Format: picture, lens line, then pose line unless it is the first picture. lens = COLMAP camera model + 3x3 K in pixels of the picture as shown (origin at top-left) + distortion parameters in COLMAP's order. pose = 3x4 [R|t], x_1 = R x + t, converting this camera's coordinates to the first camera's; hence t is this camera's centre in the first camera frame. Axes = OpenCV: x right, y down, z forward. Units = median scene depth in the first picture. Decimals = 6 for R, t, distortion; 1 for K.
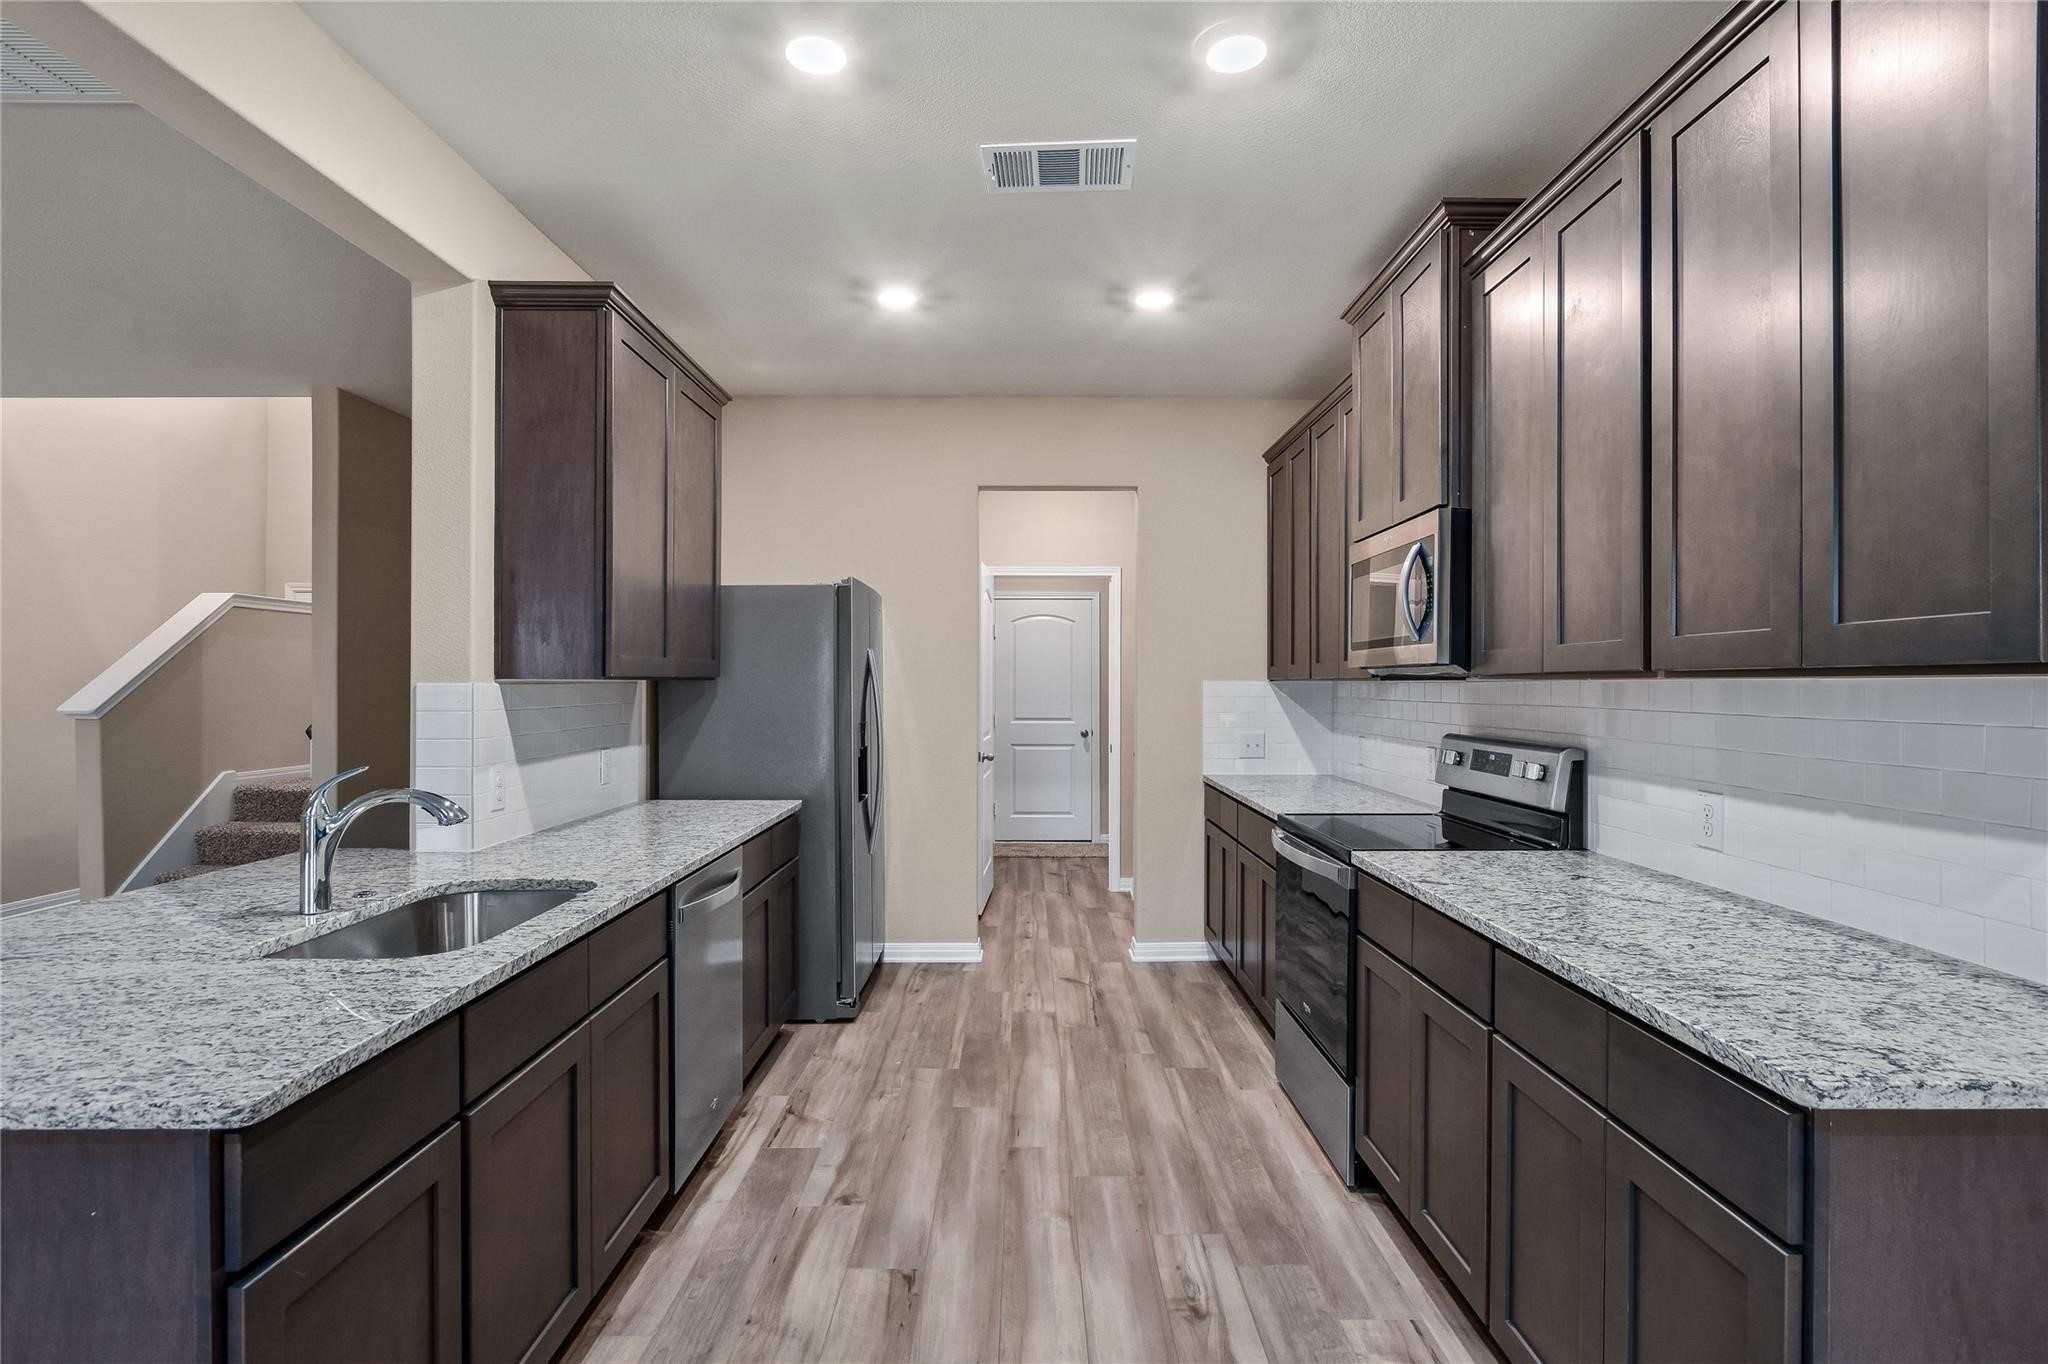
lens RADIAL K [[1018.3, 0, 1024.0], [0, 1018.3, 682.0], [0, 0, 1]] dist [-0.011813, 0.001884]
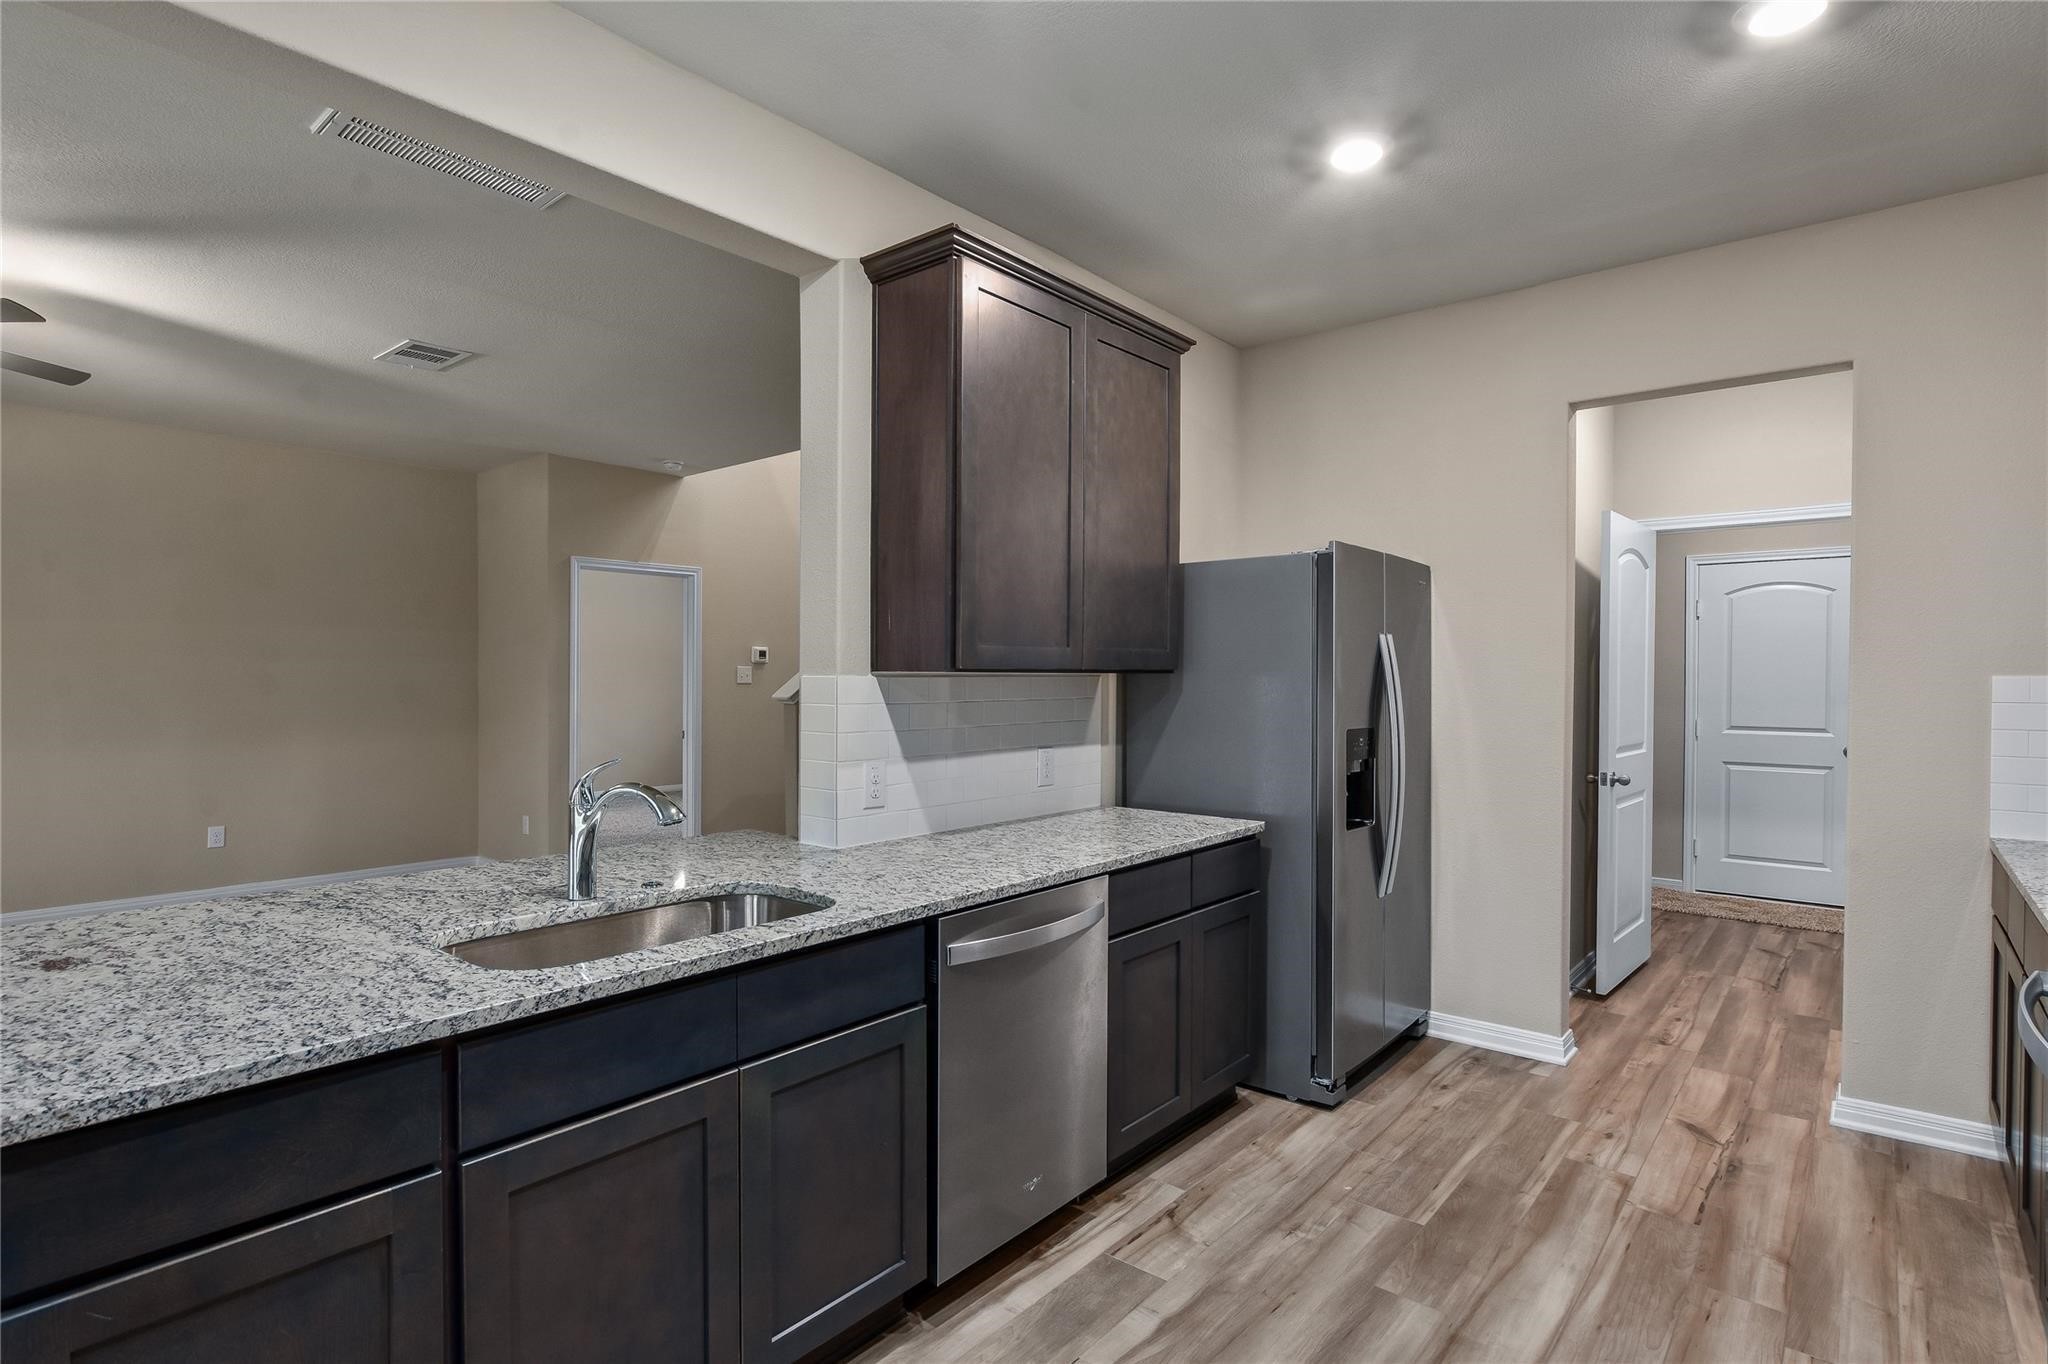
lens RADIAL K [[1018.3, 0, 1024.0], [0, 1018.3, 682.0], [0, 0, 1]] dist [-0.011813, 0.001884]
pose [[0.763917, 0.006061, -0.645286, 0.160576], [-0.001993, 0.999973, 0.007032, 0.000114], [0.645311, -0.004086, 0.763909, 0.264676]]
